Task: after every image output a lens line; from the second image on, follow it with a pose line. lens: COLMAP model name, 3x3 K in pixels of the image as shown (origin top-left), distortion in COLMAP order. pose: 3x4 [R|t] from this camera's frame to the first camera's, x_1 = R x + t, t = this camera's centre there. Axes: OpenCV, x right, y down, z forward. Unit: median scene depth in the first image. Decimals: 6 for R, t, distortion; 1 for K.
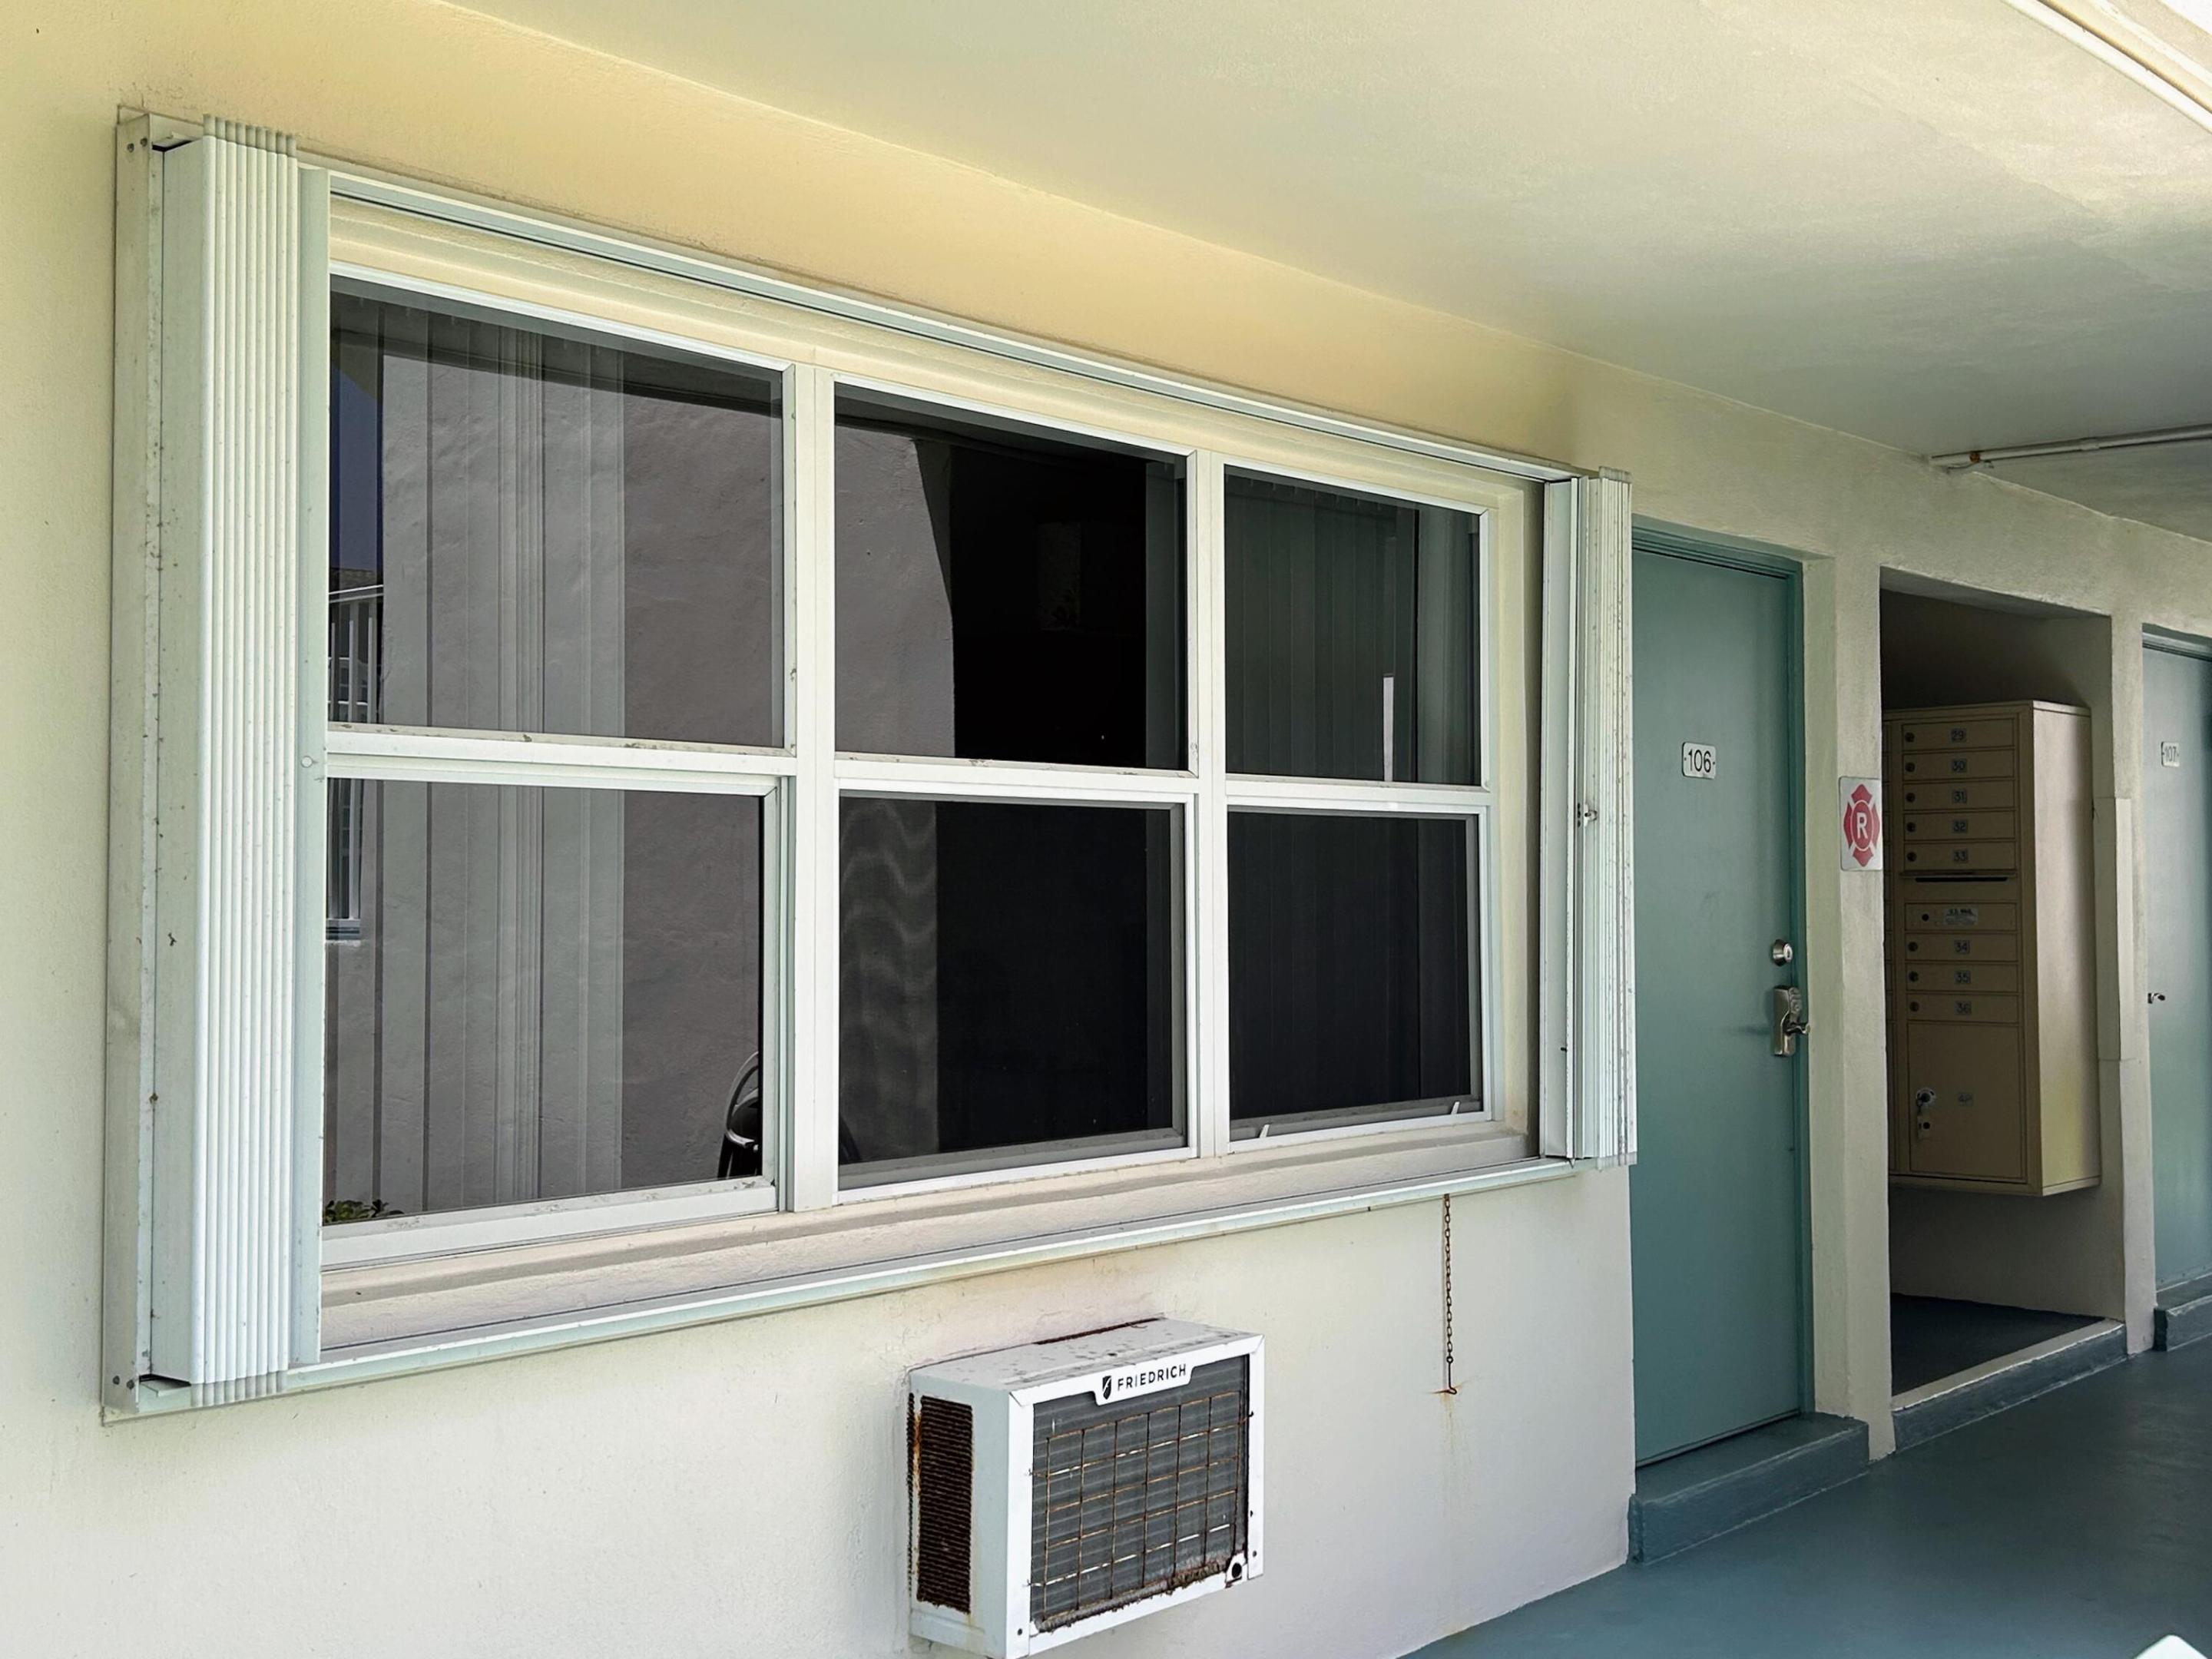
lens RADIAL K [[2507.6, 0, 1106.1], [0, 2507.6, 825.7], [0, 0, 1]] dist [0.015834, 0.000000]
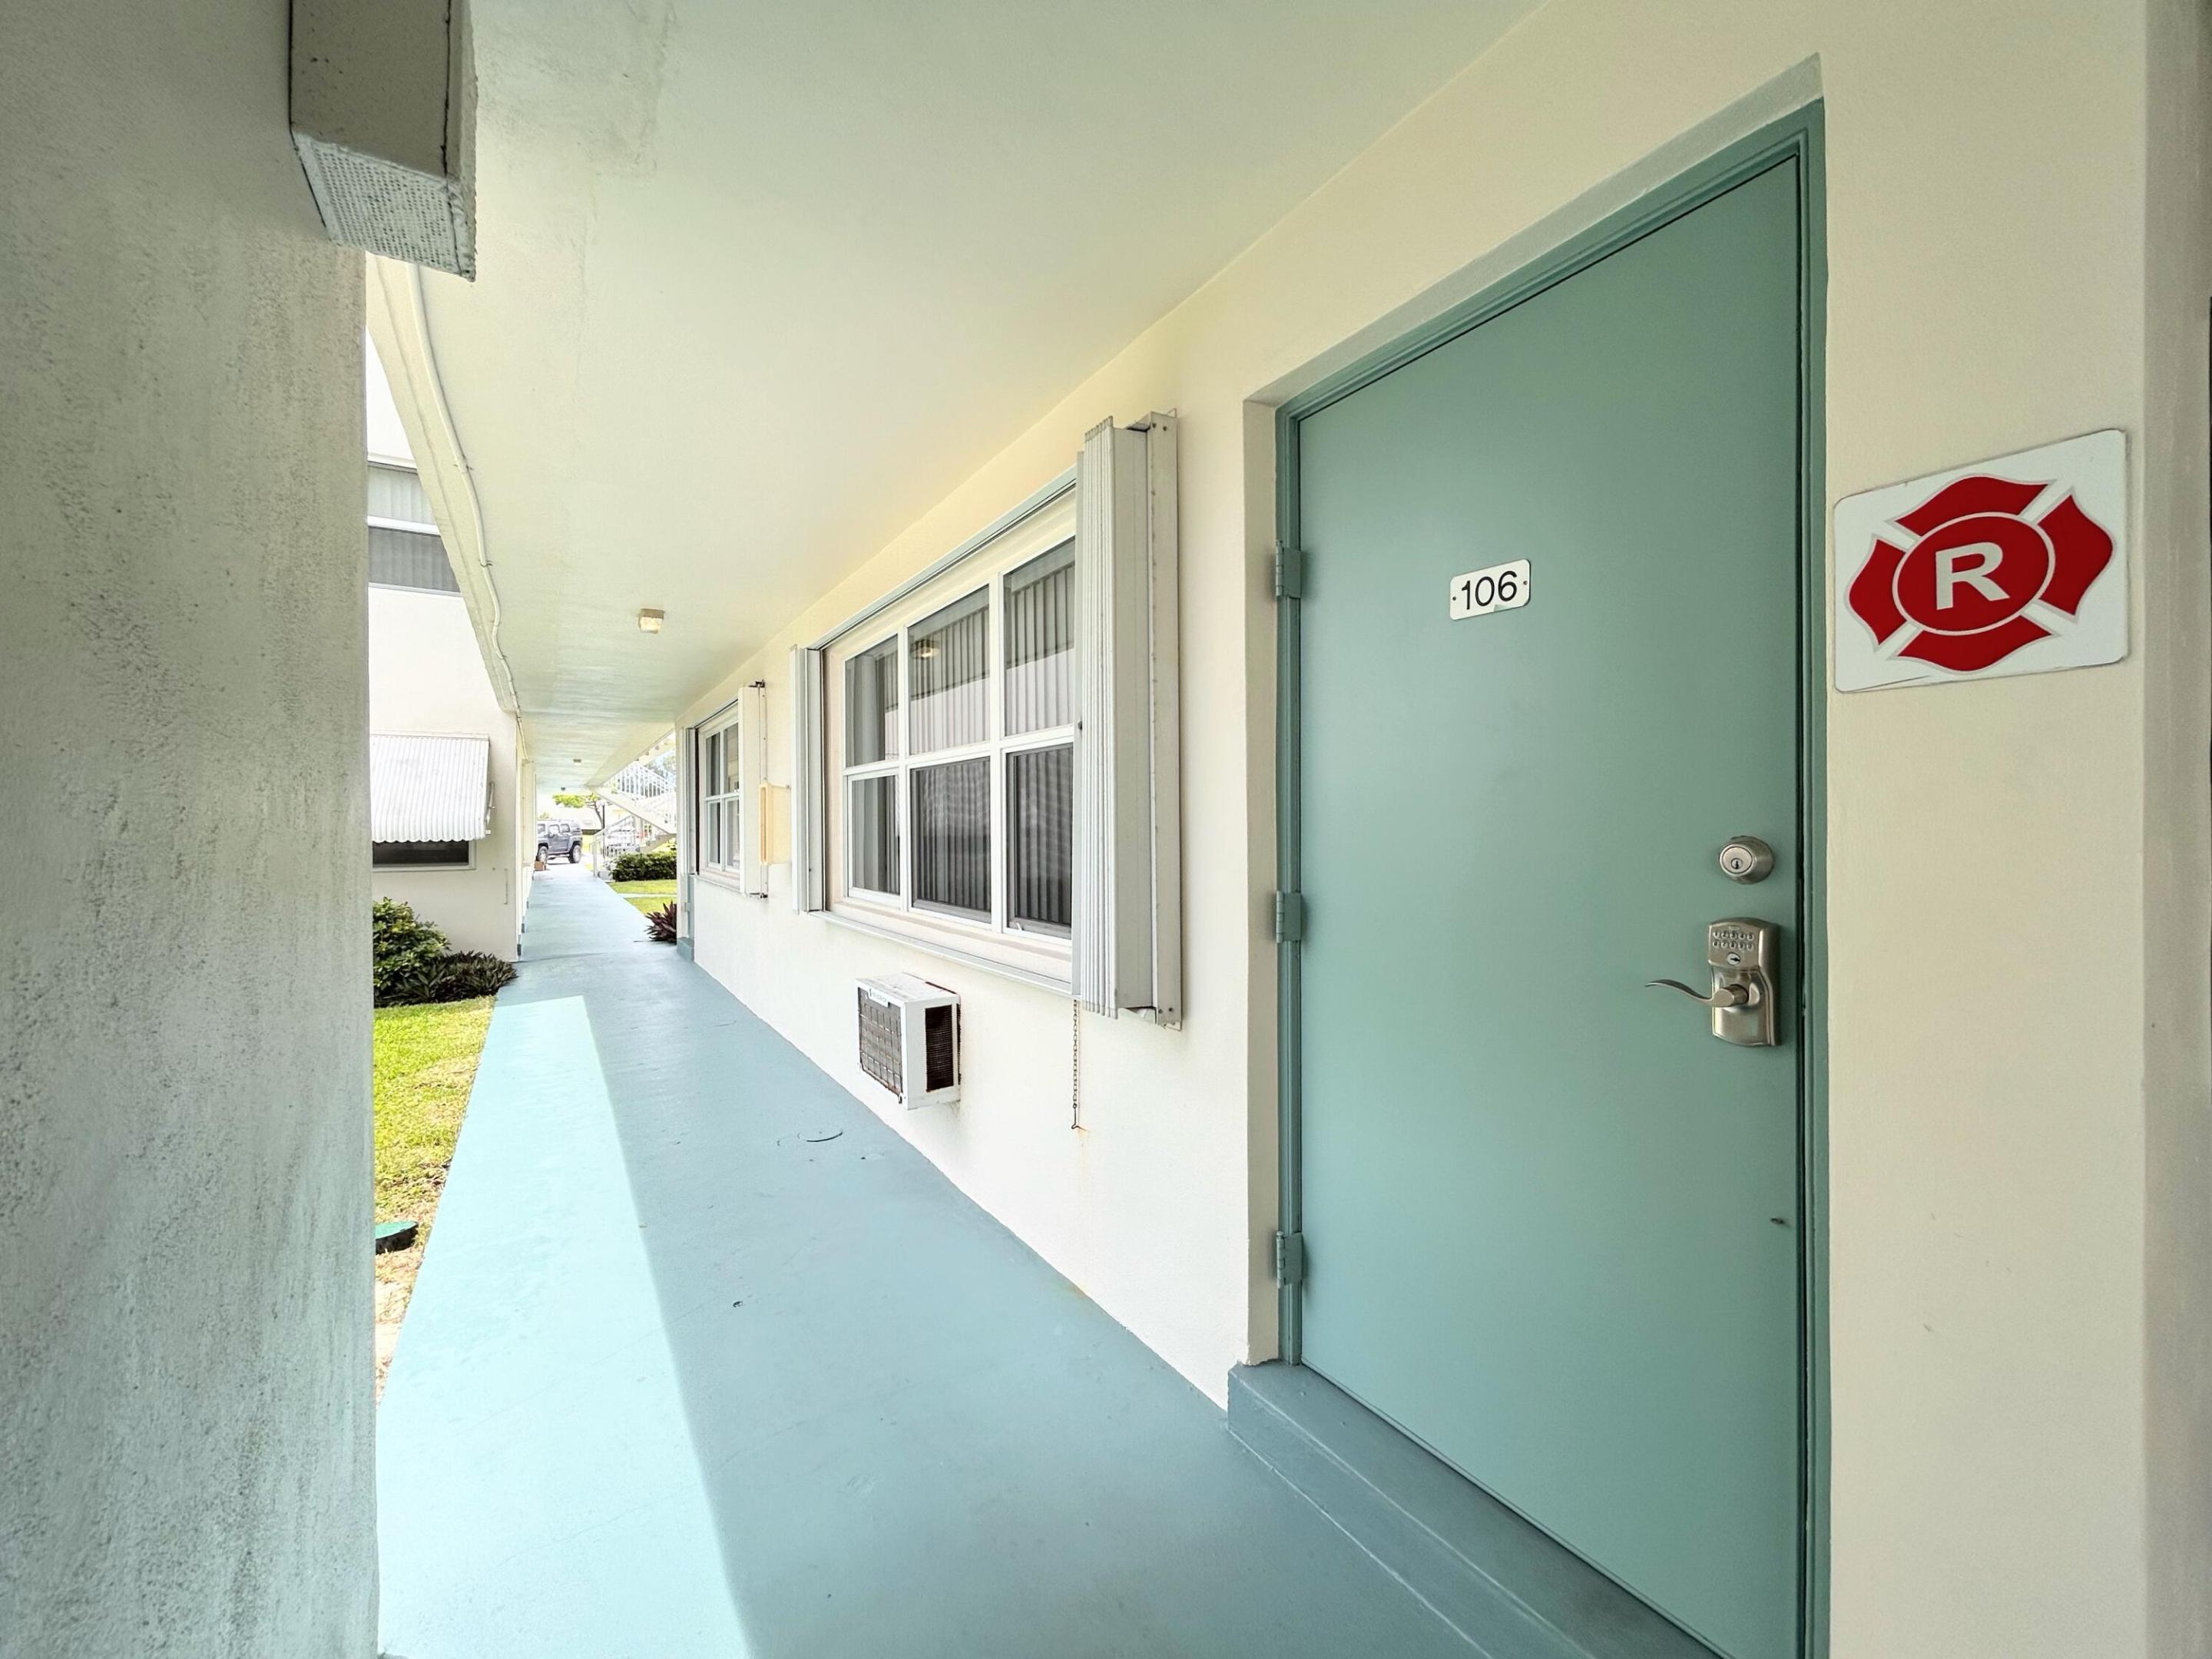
lens RADIAL K [[888.6, 0, 1106.0], [0, 888.6, 835.3], [0, 0, 1]] dist [-0.000434, 0.000044]
pose [[-0.273105, 0.016742, -0.961839, 0.526892], [0.036106, 0.999322, 0.007142, 0.040982], [0.961306, -0.032777, -0.273524, 0.969822]]
